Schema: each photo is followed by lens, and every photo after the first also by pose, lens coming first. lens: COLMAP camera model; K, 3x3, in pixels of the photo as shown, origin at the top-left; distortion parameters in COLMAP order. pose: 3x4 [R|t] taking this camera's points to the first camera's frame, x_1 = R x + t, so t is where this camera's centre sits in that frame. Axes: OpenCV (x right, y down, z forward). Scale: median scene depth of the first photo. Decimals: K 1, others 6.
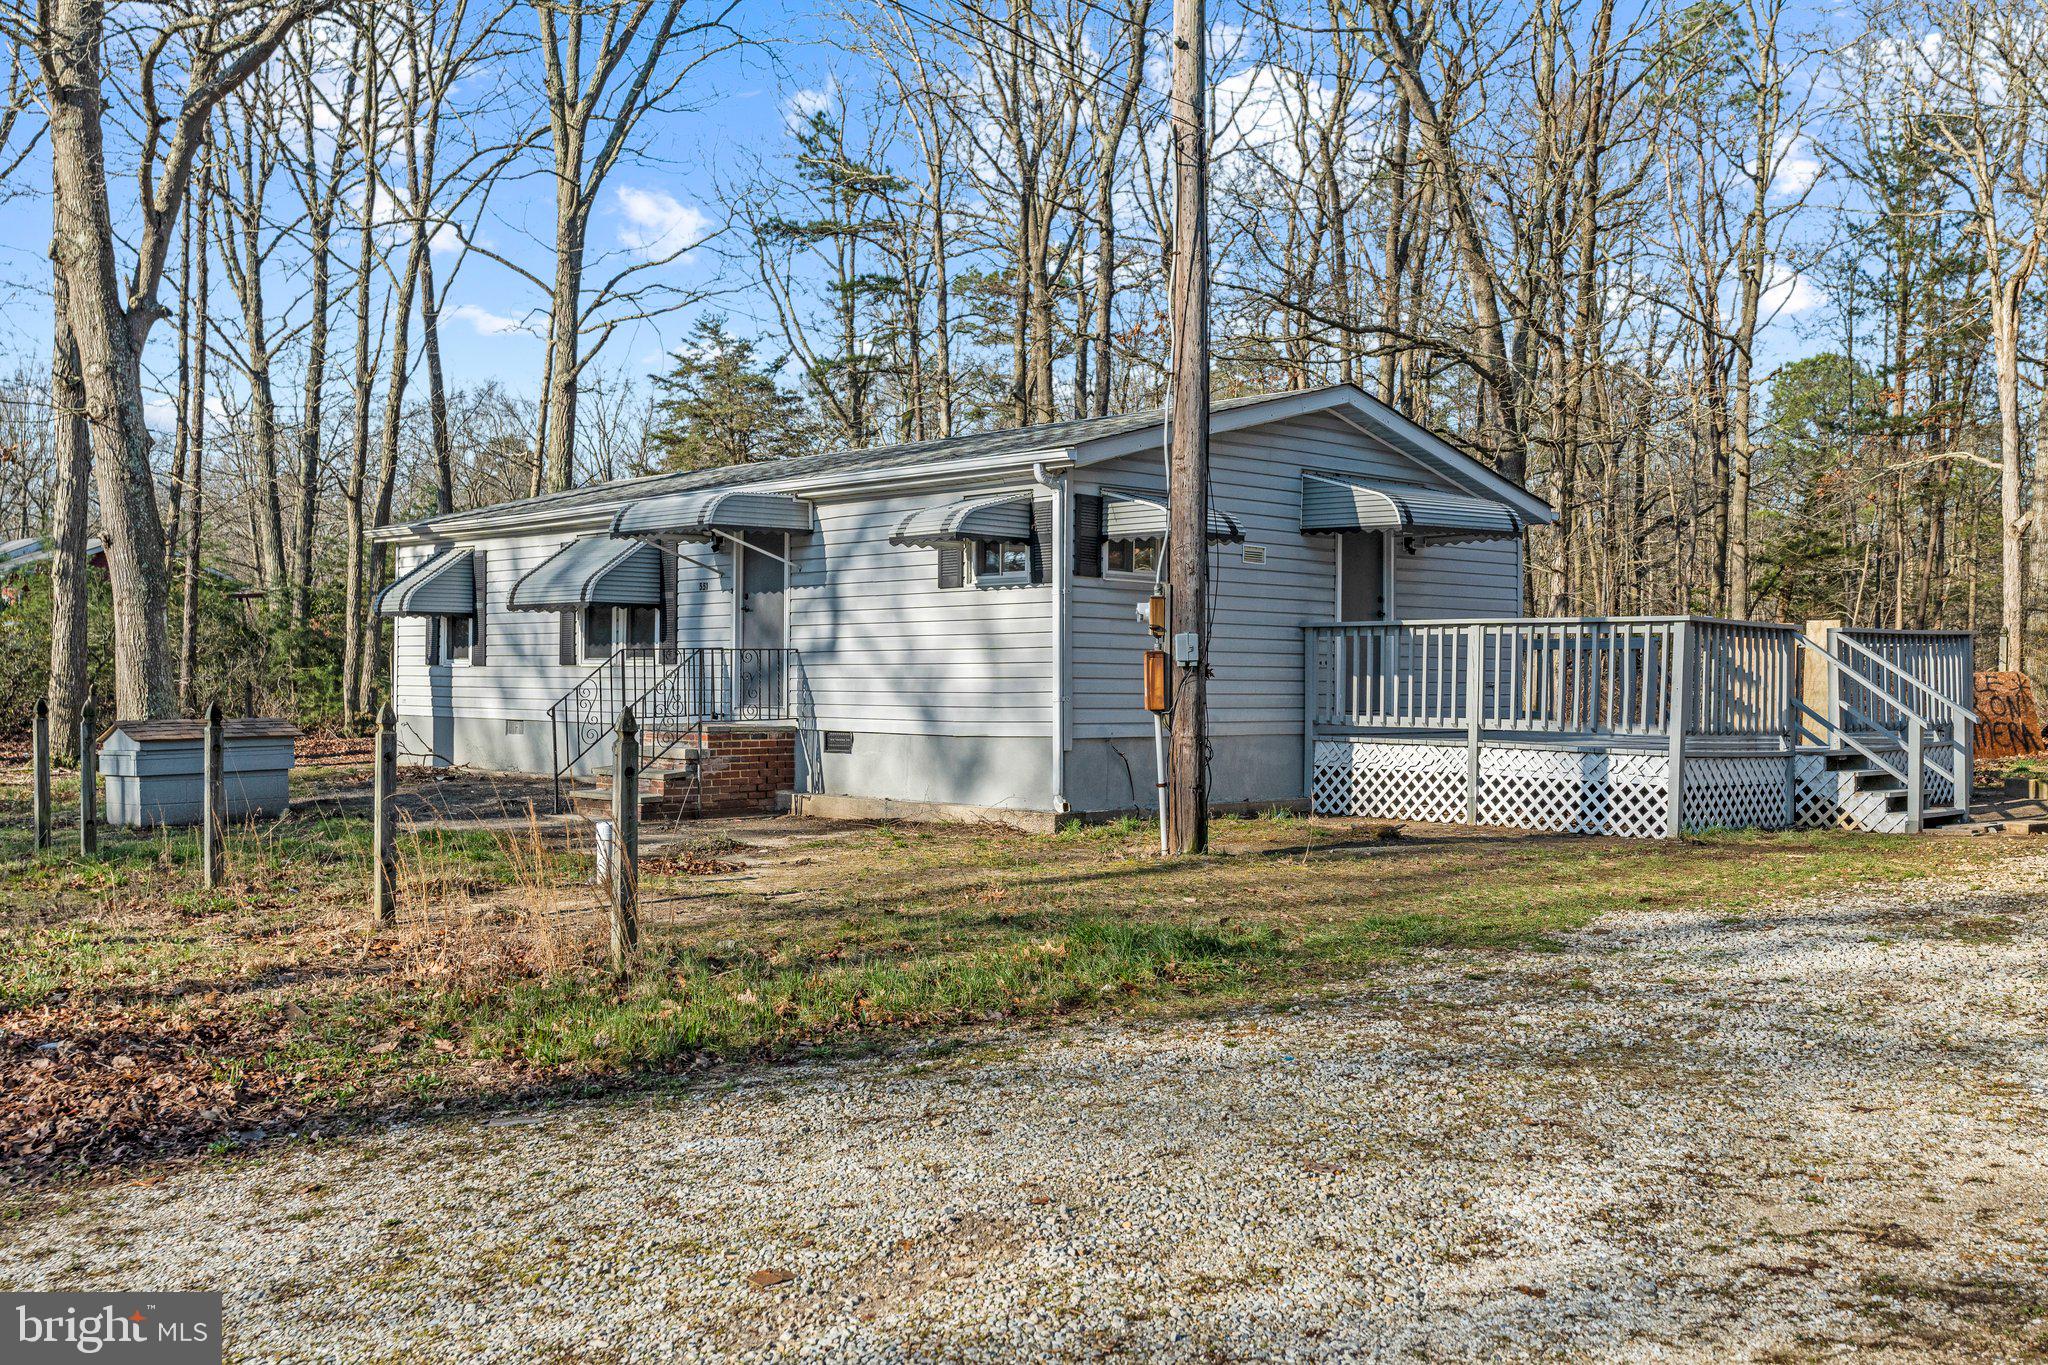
lens RADIAL K [[1956.9, 0, 1023.3], [0, 1956.9, 685.2], [0, 0, 1]] dist [0.016718, 0.000000]
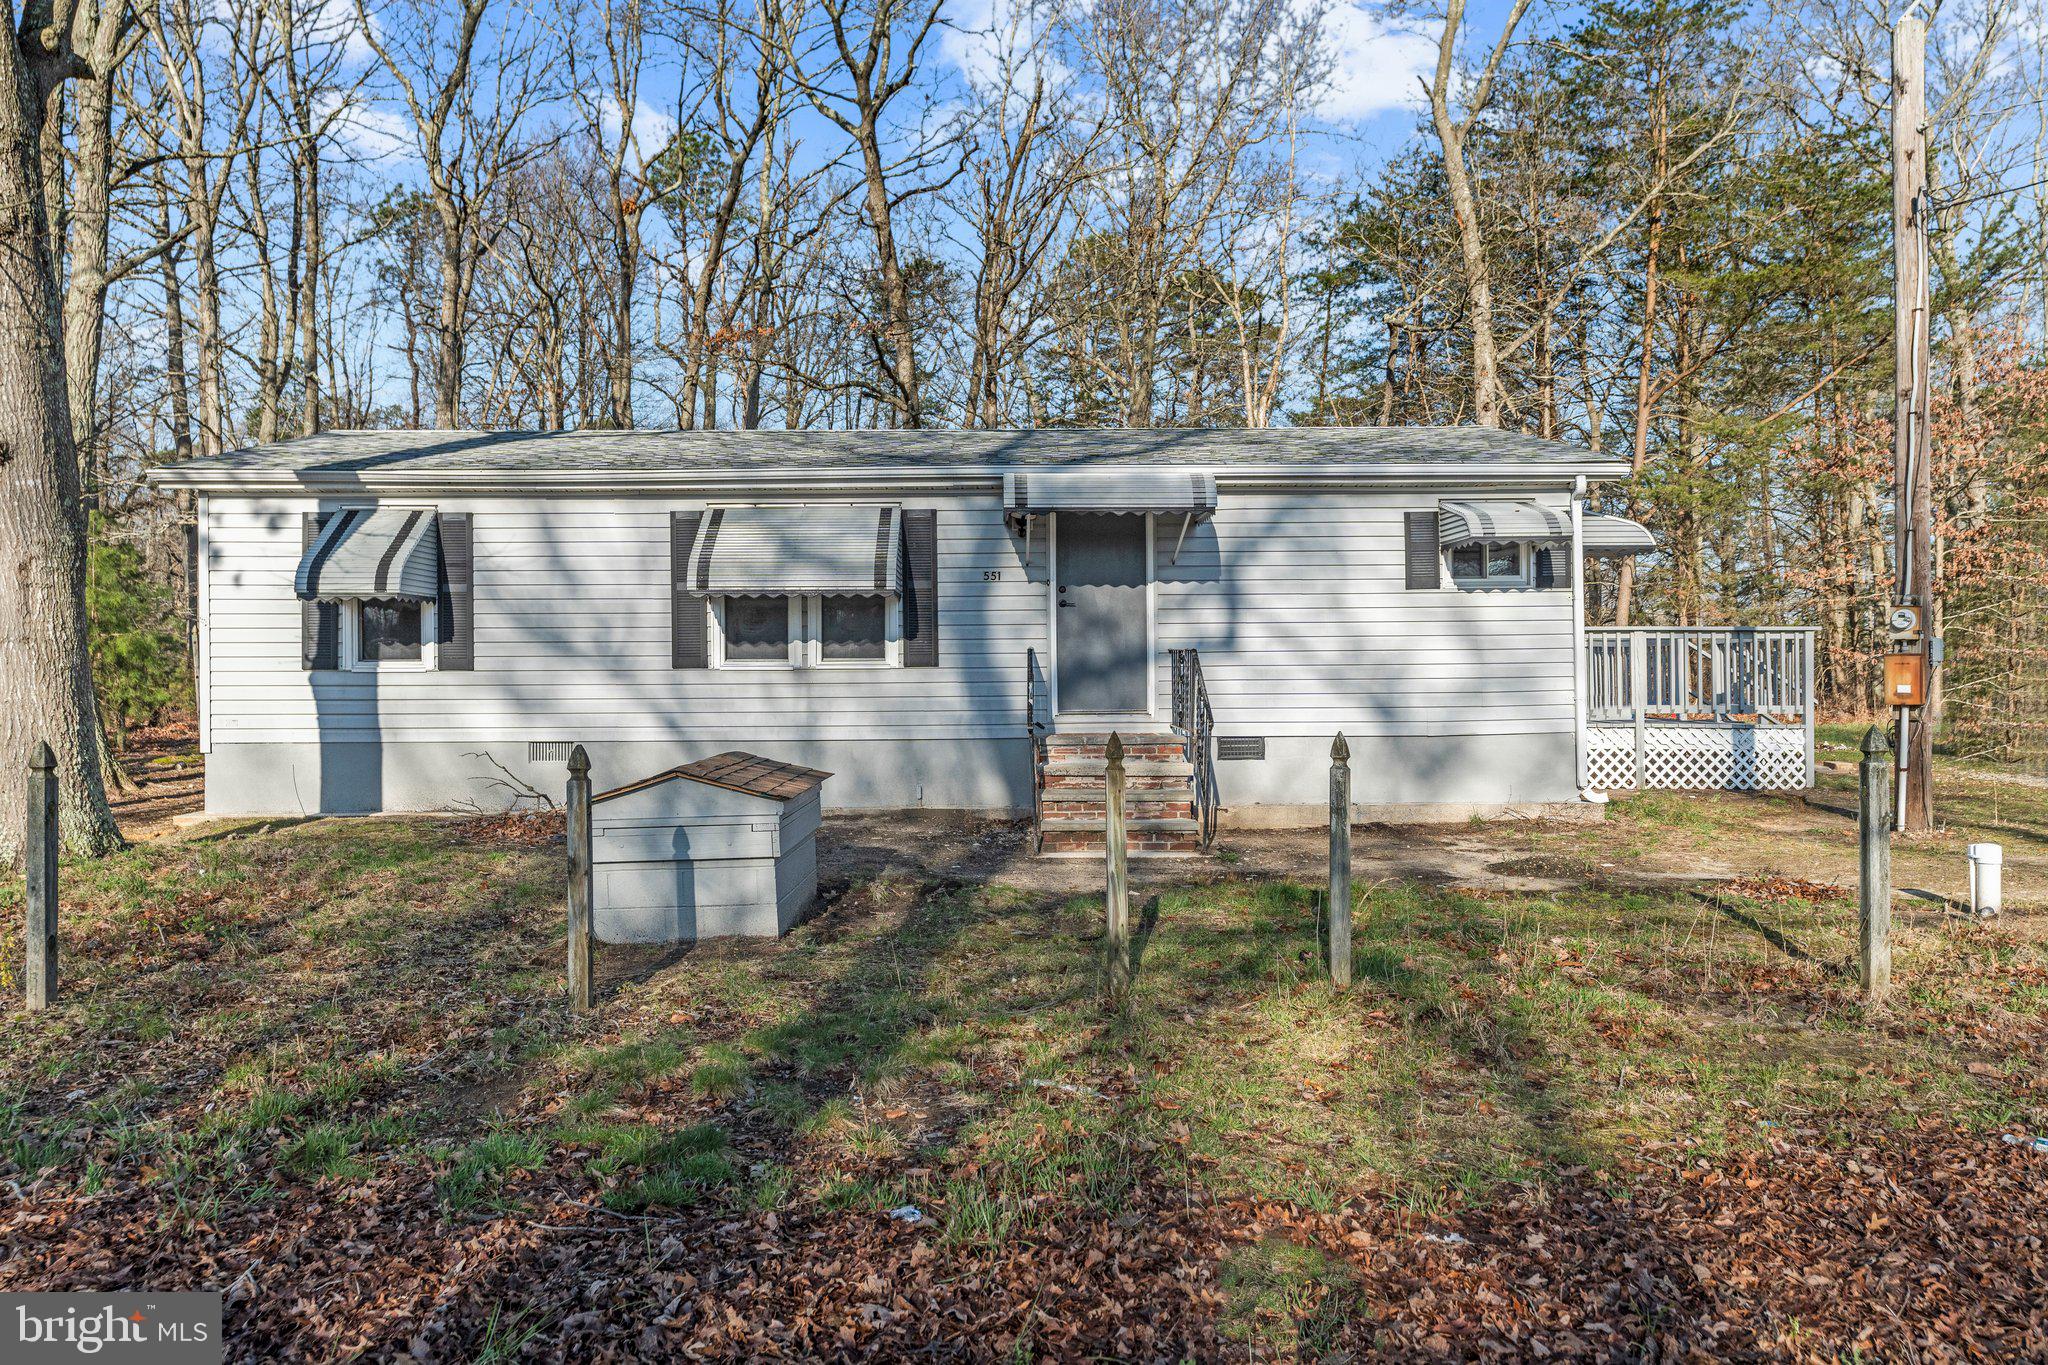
lens RADIAL K [[1487.3, 0, 1023.8], [0, 1487.3, 682.4], [0, 0, 1]] dist [-0.008189, -0.001496]
pose [[0.676361, -0.014555, 0.736426, -0.694978], [0.010805, 0.999893, 0.009838, -0.010568], [-0.736491, 0.001303, 0.676446, 0.597494]]
